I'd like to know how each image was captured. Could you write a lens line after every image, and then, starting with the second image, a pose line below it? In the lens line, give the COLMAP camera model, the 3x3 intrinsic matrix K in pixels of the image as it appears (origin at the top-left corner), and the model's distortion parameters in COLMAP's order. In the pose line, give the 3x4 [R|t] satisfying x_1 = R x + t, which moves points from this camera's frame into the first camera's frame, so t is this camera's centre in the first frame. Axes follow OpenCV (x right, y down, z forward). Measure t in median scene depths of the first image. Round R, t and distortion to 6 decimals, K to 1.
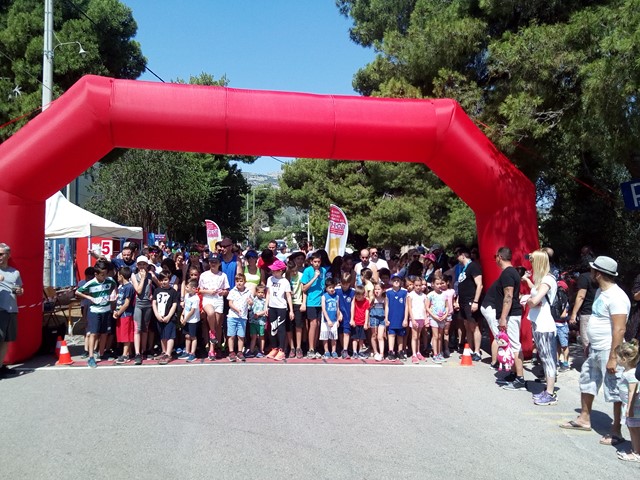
lens RADIAL K [[642.2, 0, 320.0], [0, 642.2, 240.0], [0, 0, 1]] dist [0.153480, -0.436752]
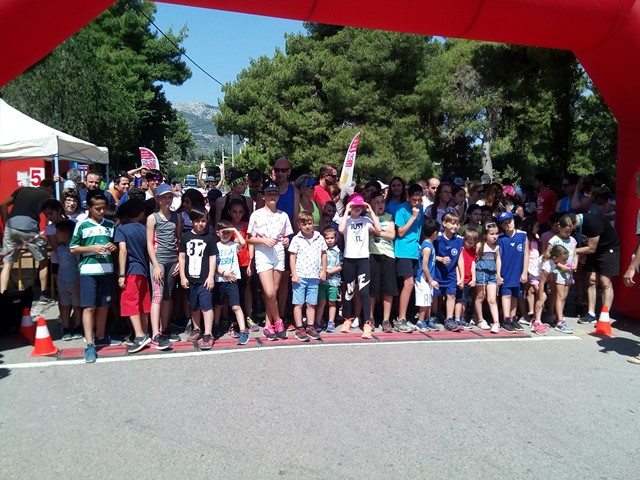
lens RADIAL K [[642.2, 0, 320.0], [0, 642.2, 240.0], [0, 0, 1]] dist [0.153480, -0.436752]
pose [[0.988714, -0.006362, 0.149683, -0.068365], [-0.008201, 0.995301, 0.096477, 0.005401], [-0.149594, -0.096615, 0.984016, 0.107886]]
